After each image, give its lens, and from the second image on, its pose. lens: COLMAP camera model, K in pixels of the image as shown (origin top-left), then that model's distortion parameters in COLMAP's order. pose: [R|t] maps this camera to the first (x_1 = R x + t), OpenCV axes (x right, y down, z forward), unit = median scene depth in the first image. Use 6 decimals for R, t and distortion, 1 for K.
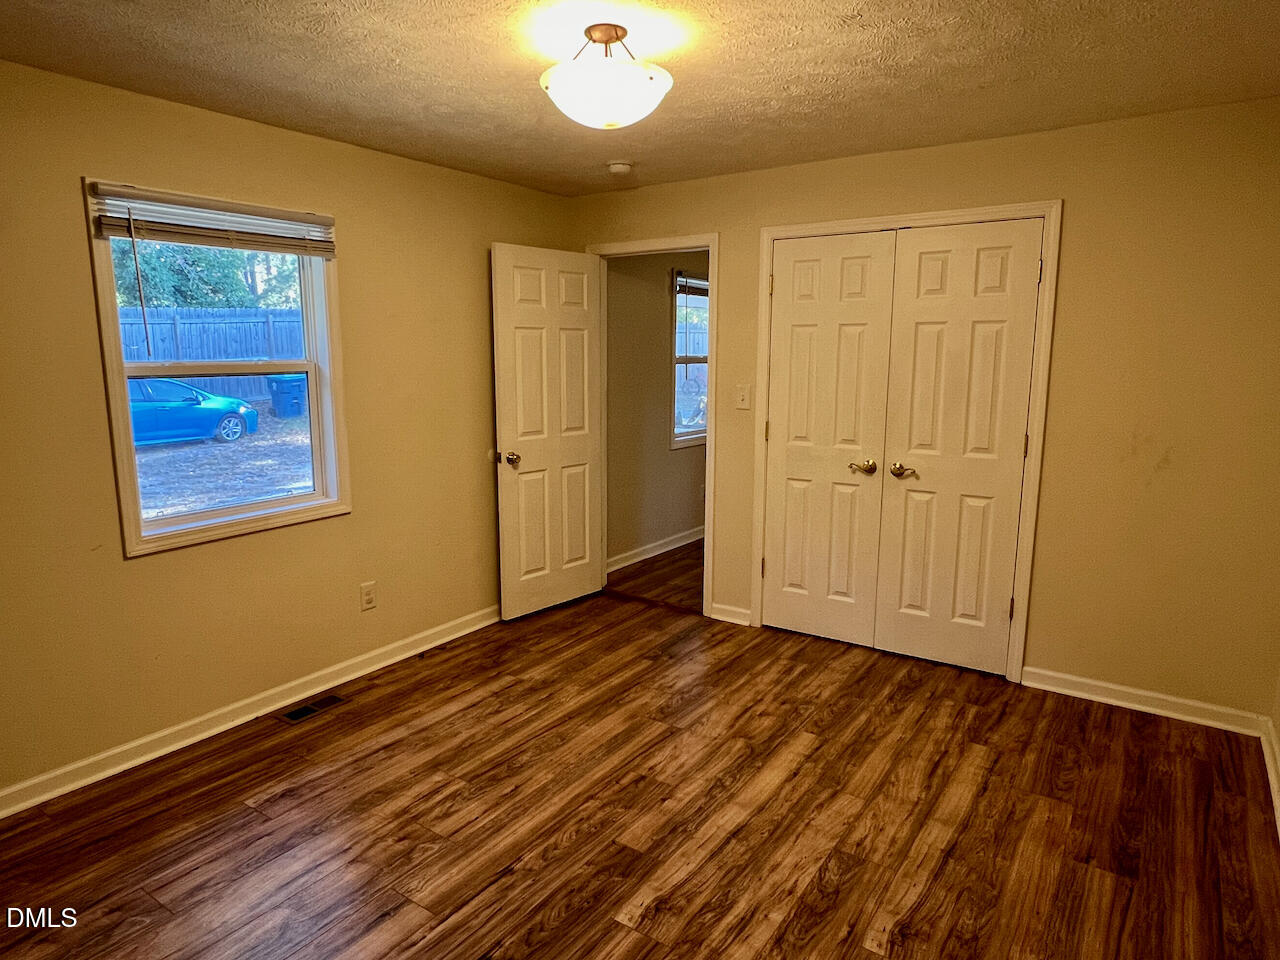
lens RADIAL K [[777.6, 0, 646.2], [0, 777.6, 483.0], [0, 0, 1]] dist [0.000404, -0.001770]
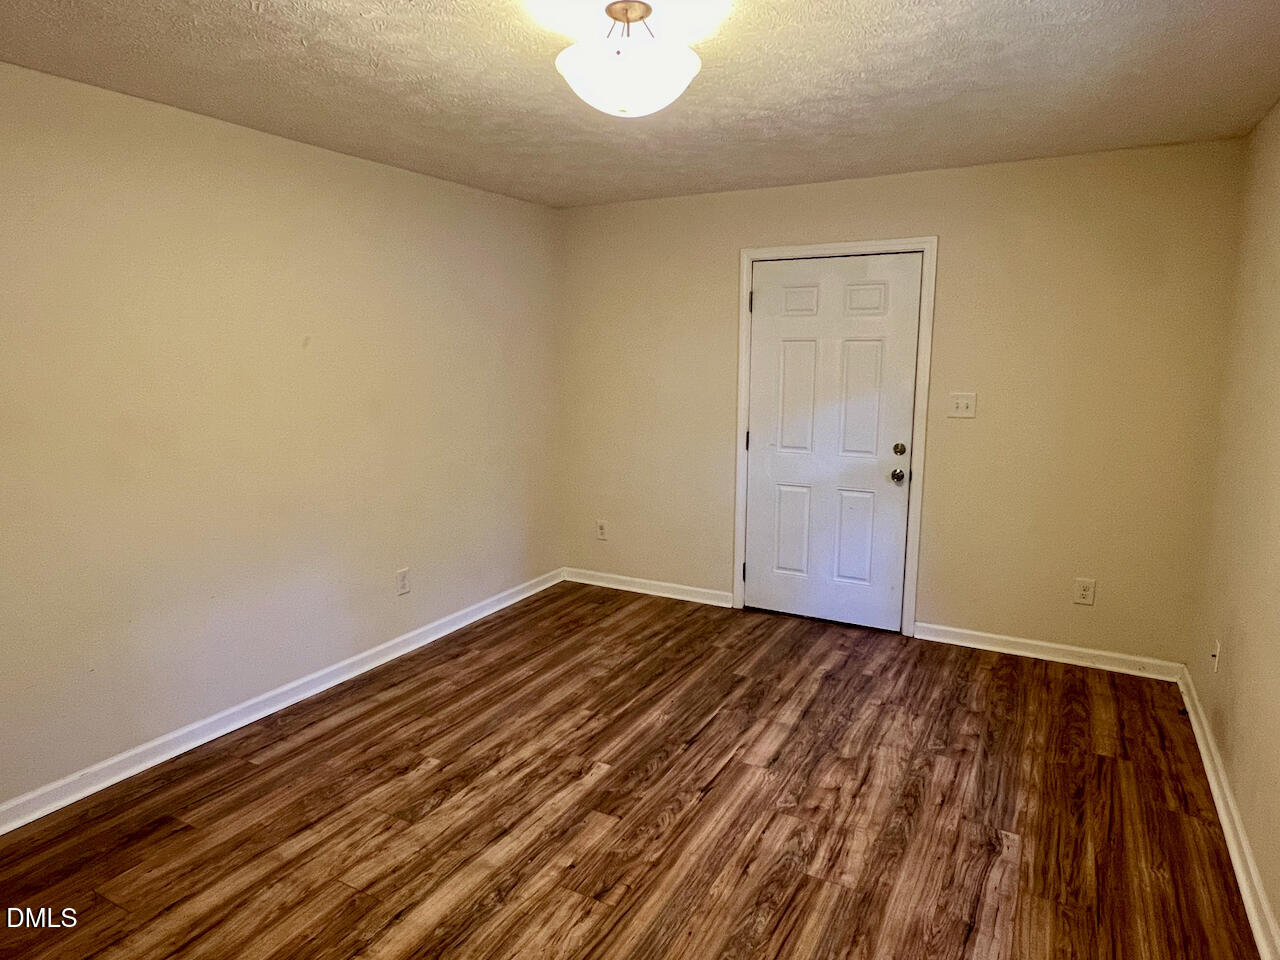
lens RADIAL K [[777.6, 0, 648.4], [0, 777.6, 481.2], [0, 0, 1]] dist [0.000404, -0.001770]
pose [[-0.995098, 0.019662, -0.096917, 0.012919], [-0.013262, 0.944650, 0.327811, -0.283880], [0.097998, 0.327490, -0.939759, 1.613514]]
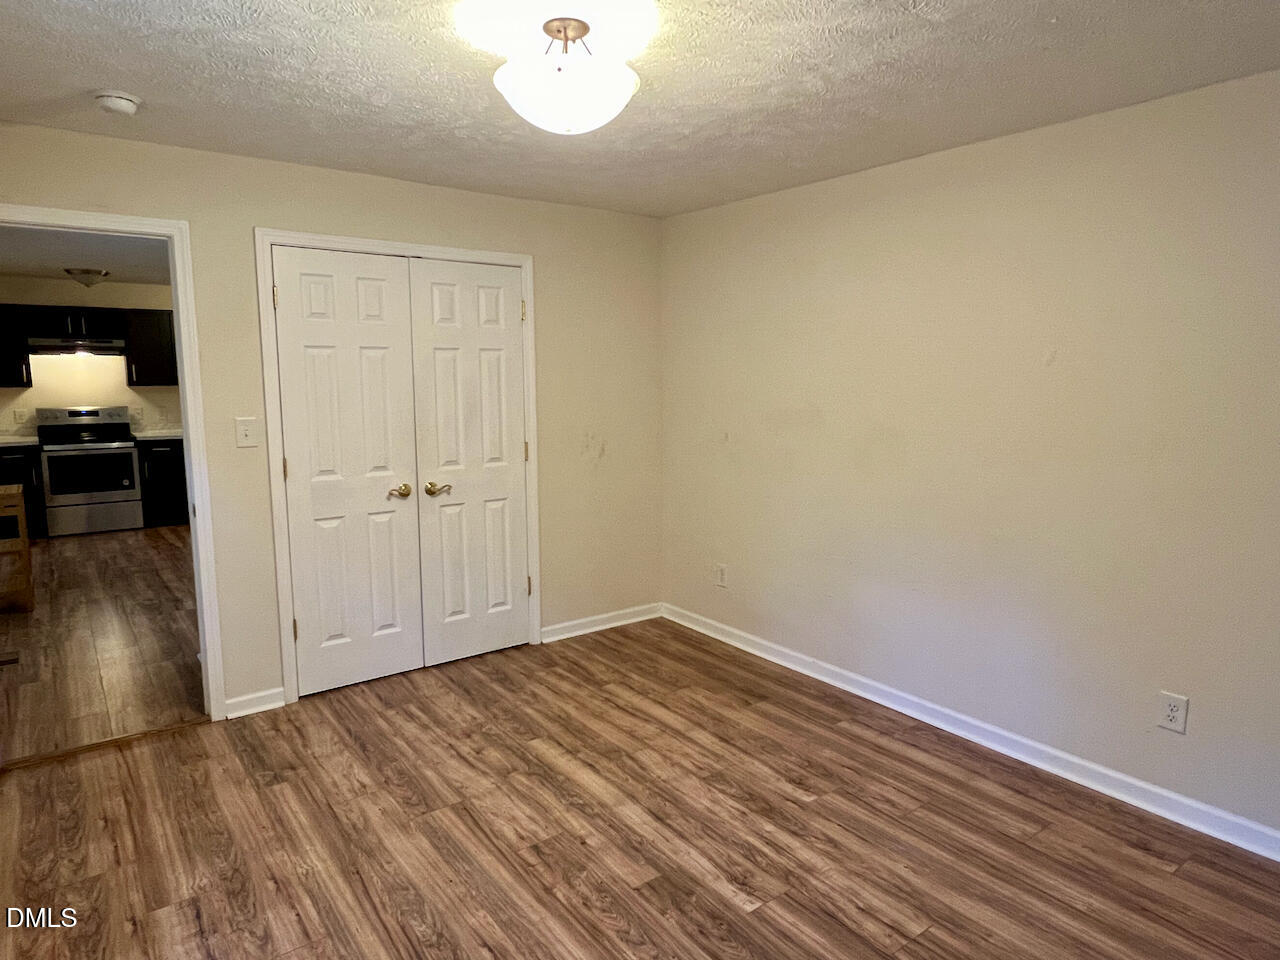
lens RADIAL K [[777.6, 0, 610.9], [0, 777.6, 486.3], [0, 0, 1]] dist [0.000404, -0.001770]
pose [[0.338121, -0.137747, 0.930967, -0.757640], [0.158740, 0.983404, 0.087853, -0.098601], [-0.927618, 0.118077, 0.354376, 0.549173]]
